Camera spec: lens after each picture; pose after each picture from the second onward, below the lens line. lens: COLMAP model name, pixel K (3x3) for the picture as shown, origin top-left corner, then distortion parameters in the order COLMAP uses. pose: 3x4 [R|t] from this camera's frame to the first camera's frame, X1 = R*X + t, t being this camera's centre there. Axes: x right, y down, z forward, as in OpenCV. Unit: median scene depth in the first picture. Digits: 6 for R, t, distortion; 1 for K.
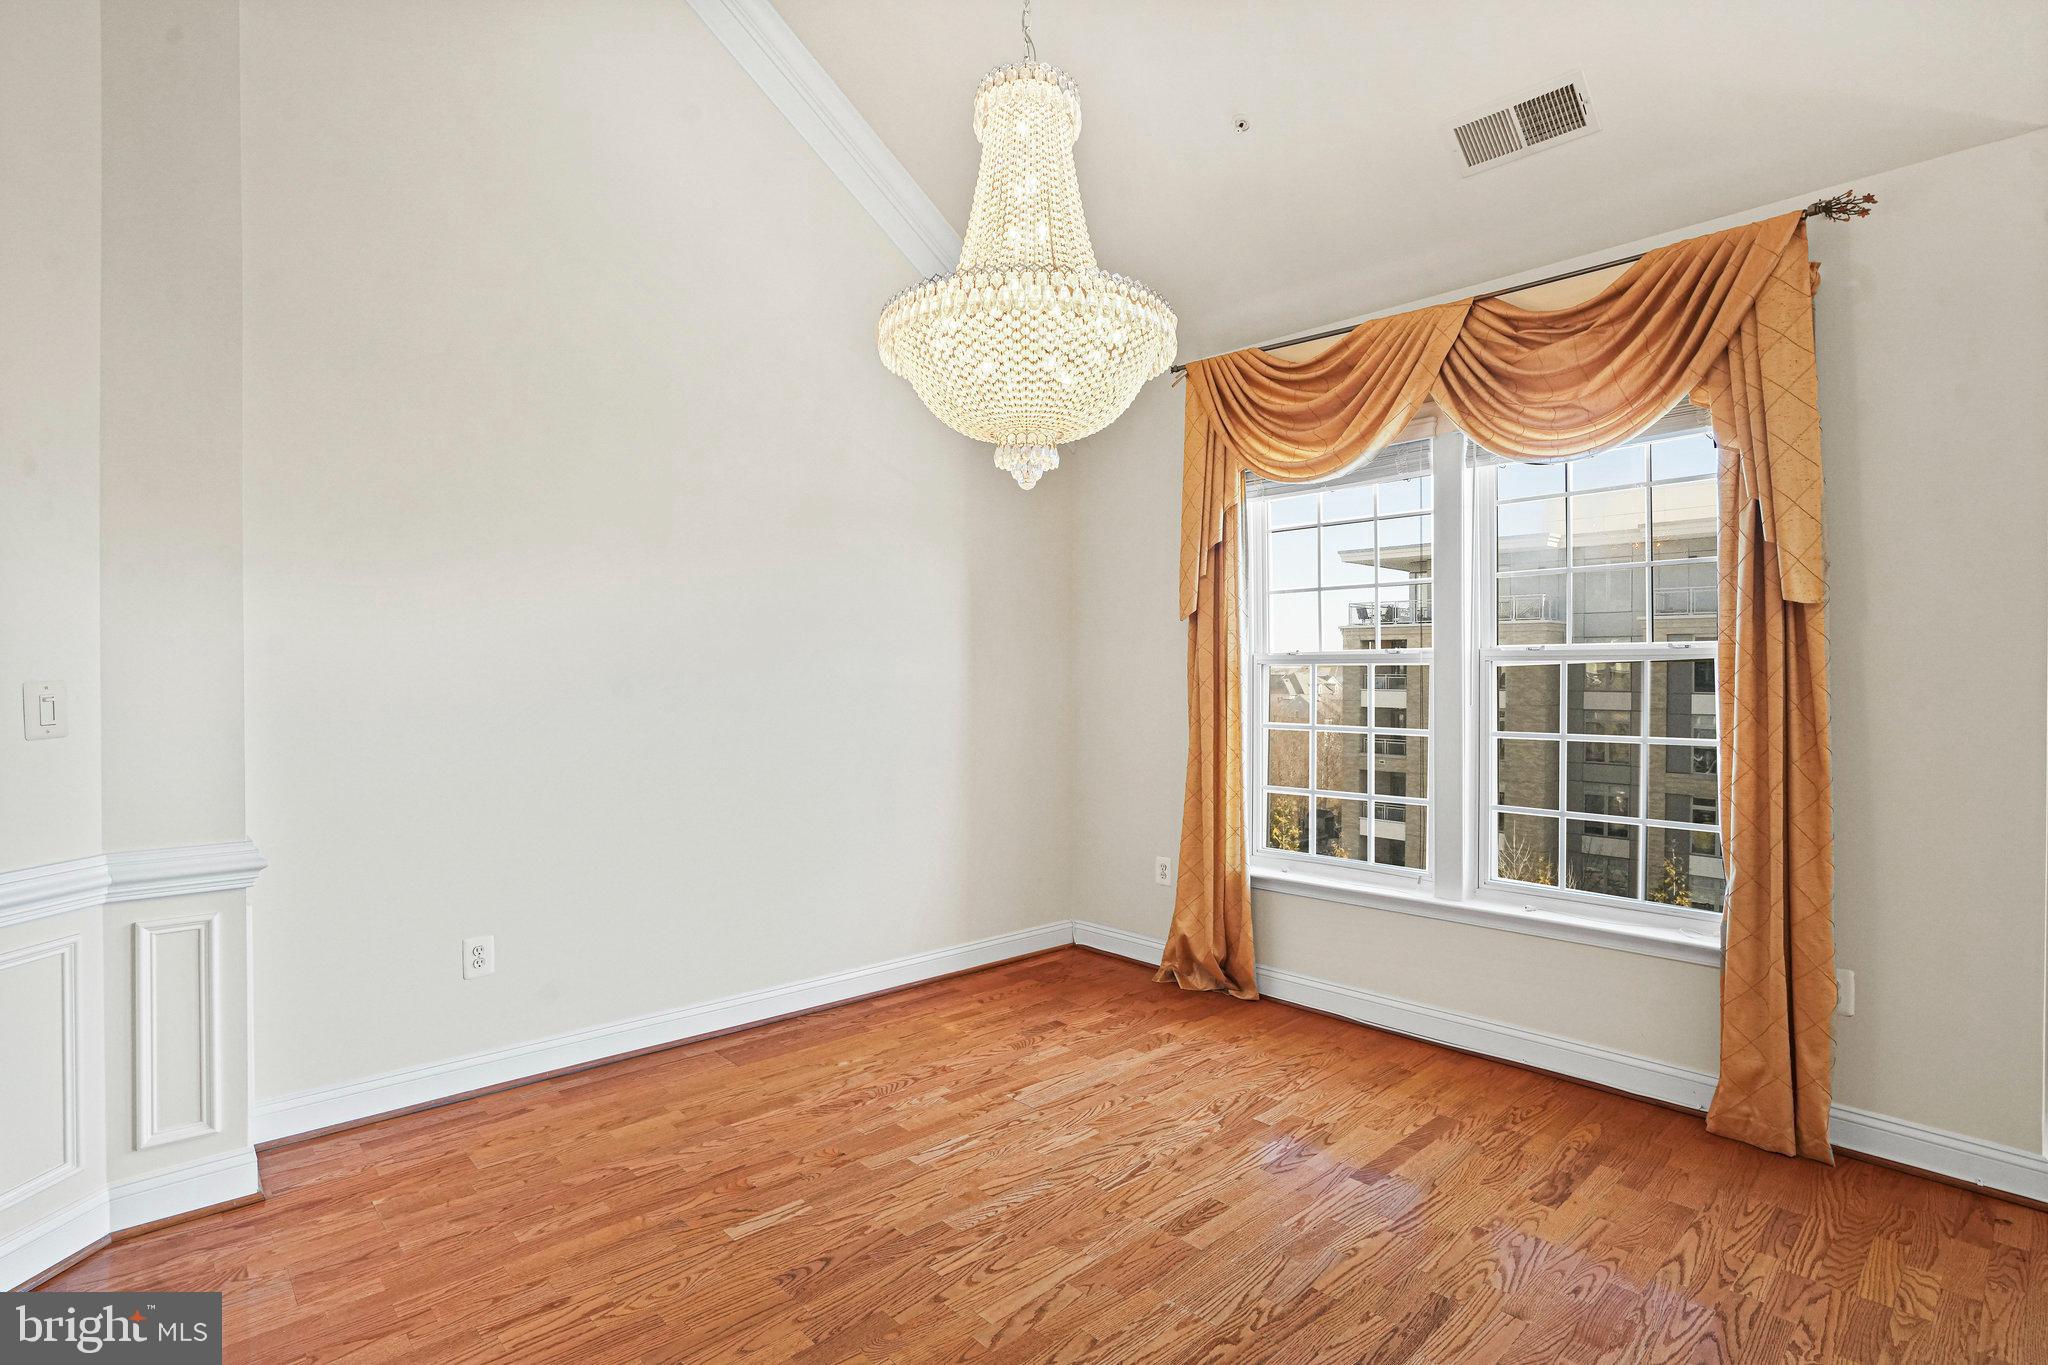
lens RADIAL K [[1008.6, 0, 1016.9], [0, 1008.6, 680.4], [0, 0, 1]] dist [-0.052208, 0.025721]
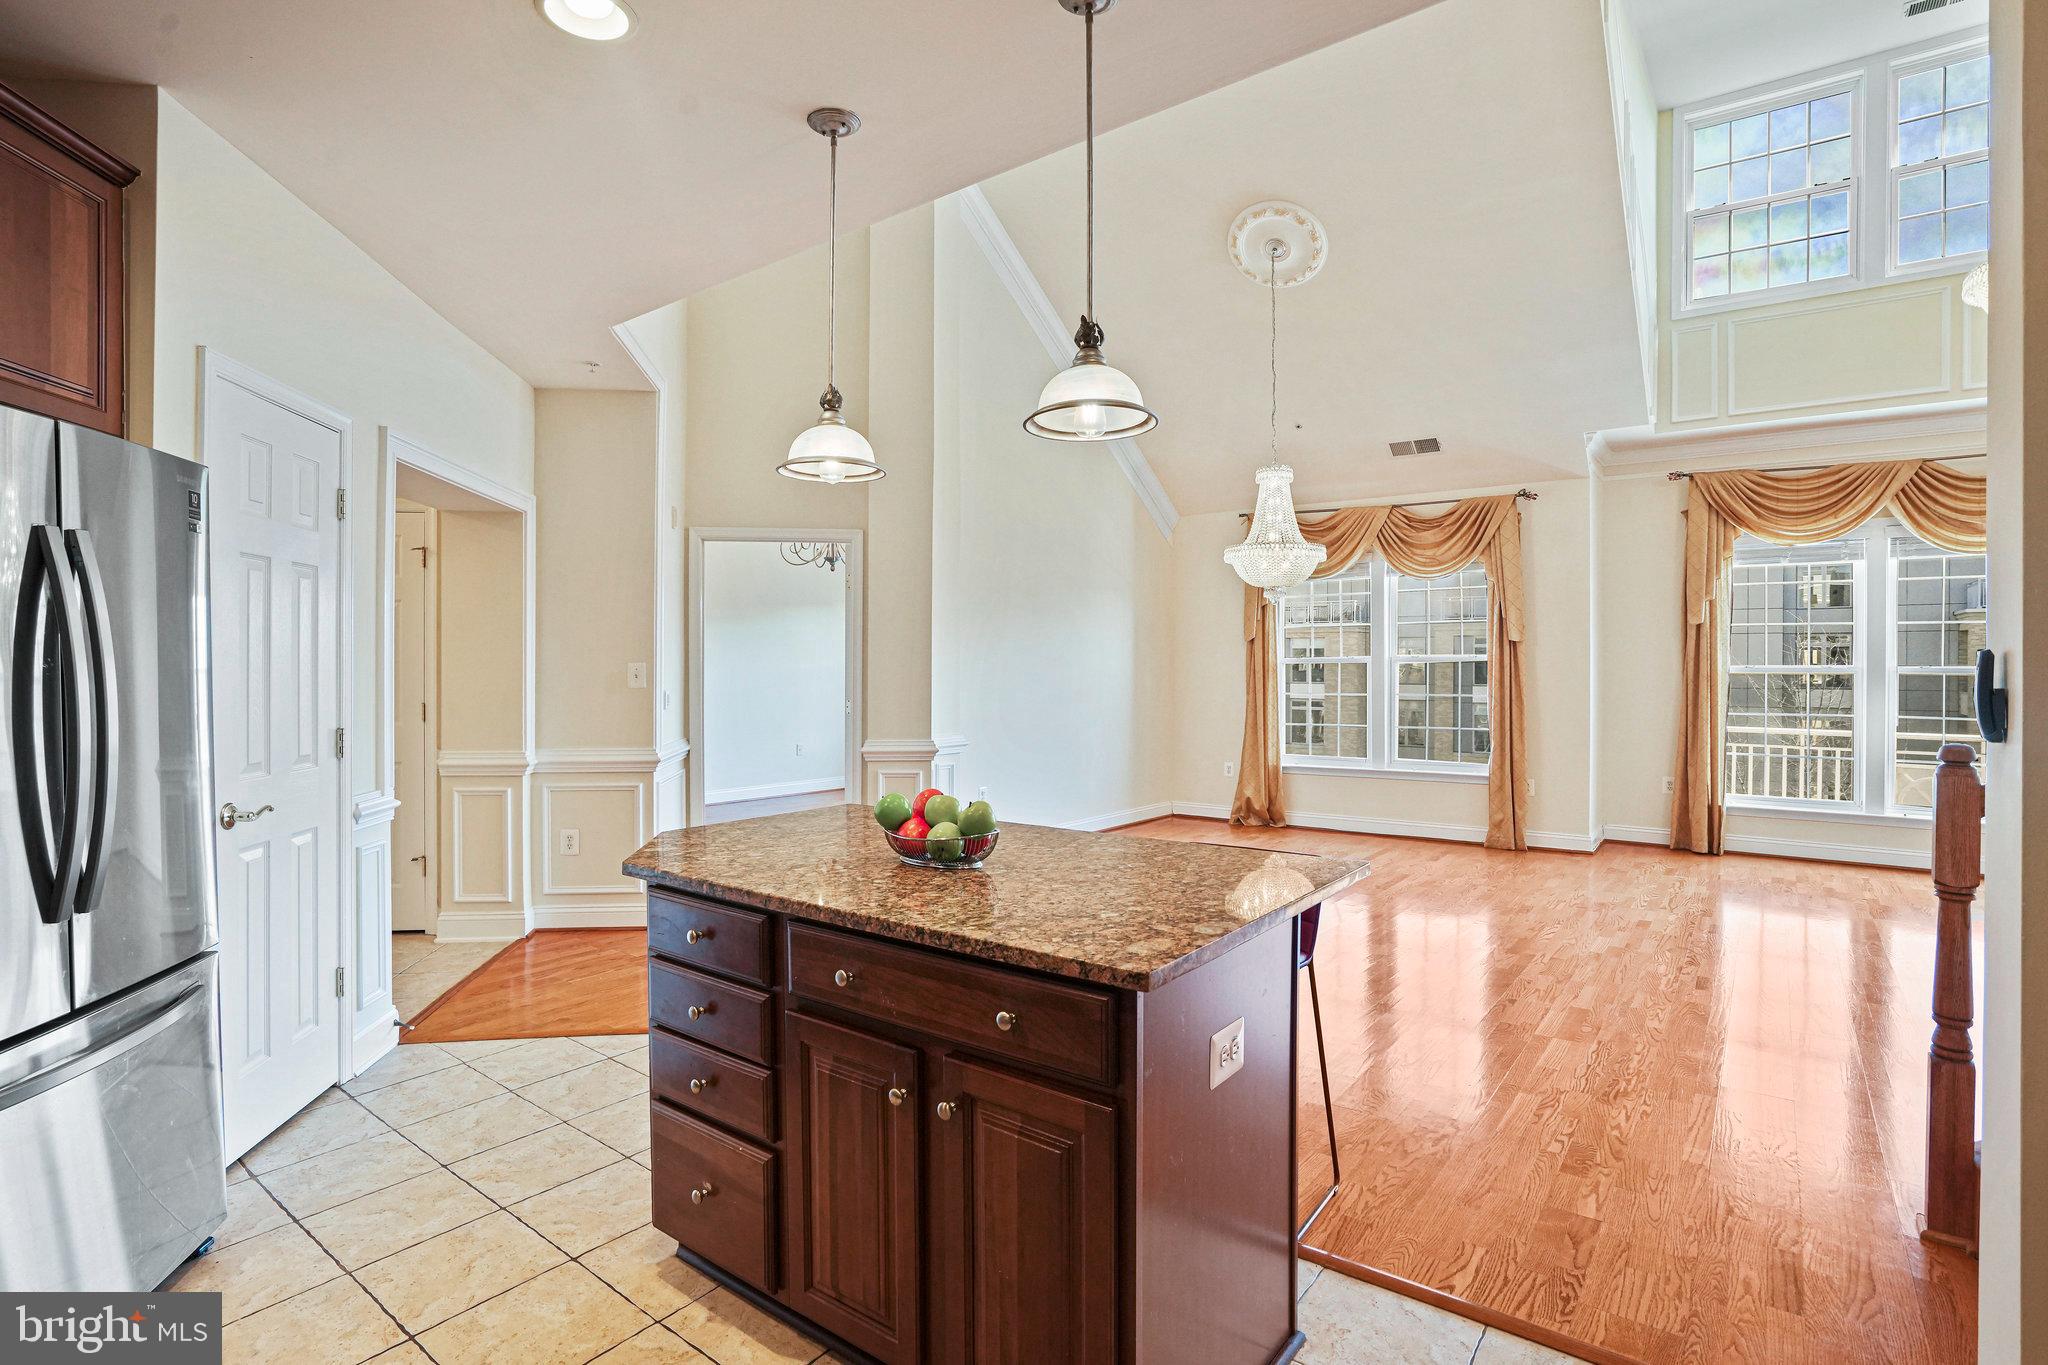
lens RADIAL K [[1008.6, 0, 1016.9], [0, 1008.6, 680.4], [0, 0, 1]] dist [-0.052208, 0.025721]
pose [[0.985427, -0.004444, 0.170042, -0.847617], [0.004028, 0.999988, 0.002795, 0.013307], [-0.170053, -0.002069, 0.985433, -1.221387]]
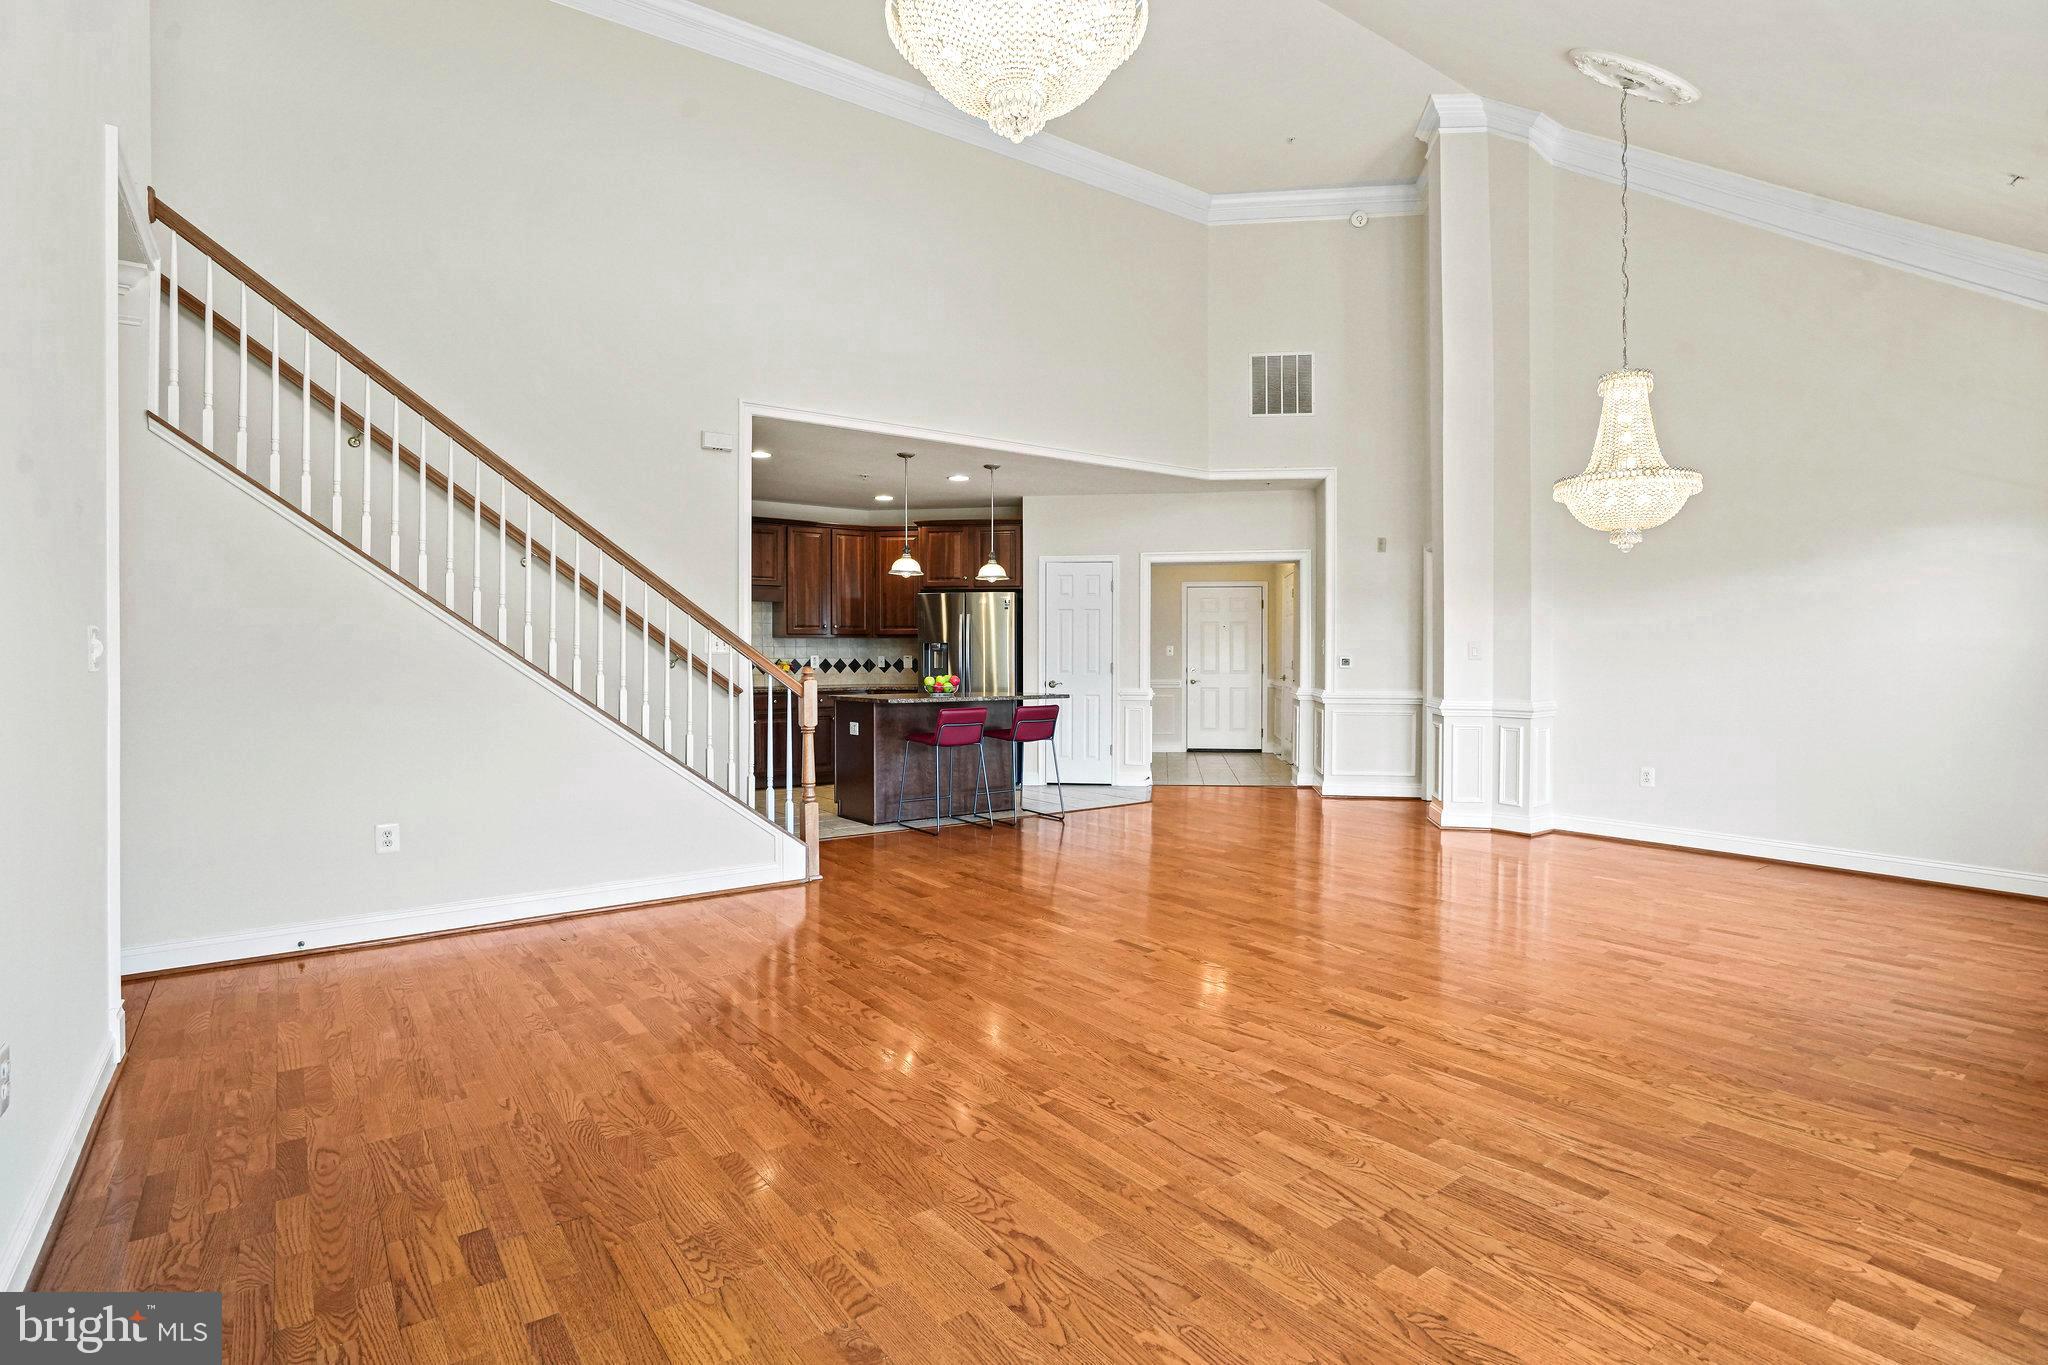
lens RADIAL K [[1012.2, 0, 1024.0], [0, 1012.2, 682.5], [0, 0, 1]] dist [-0.053285, 0.028863]
pose [[-0.103919, 0.027294, -0.994211, 1.641829], [-0.010587, 0.999536, 0.028547, 0.037566], [0.994529, 0.013492, -0.103581, -0.078797]]
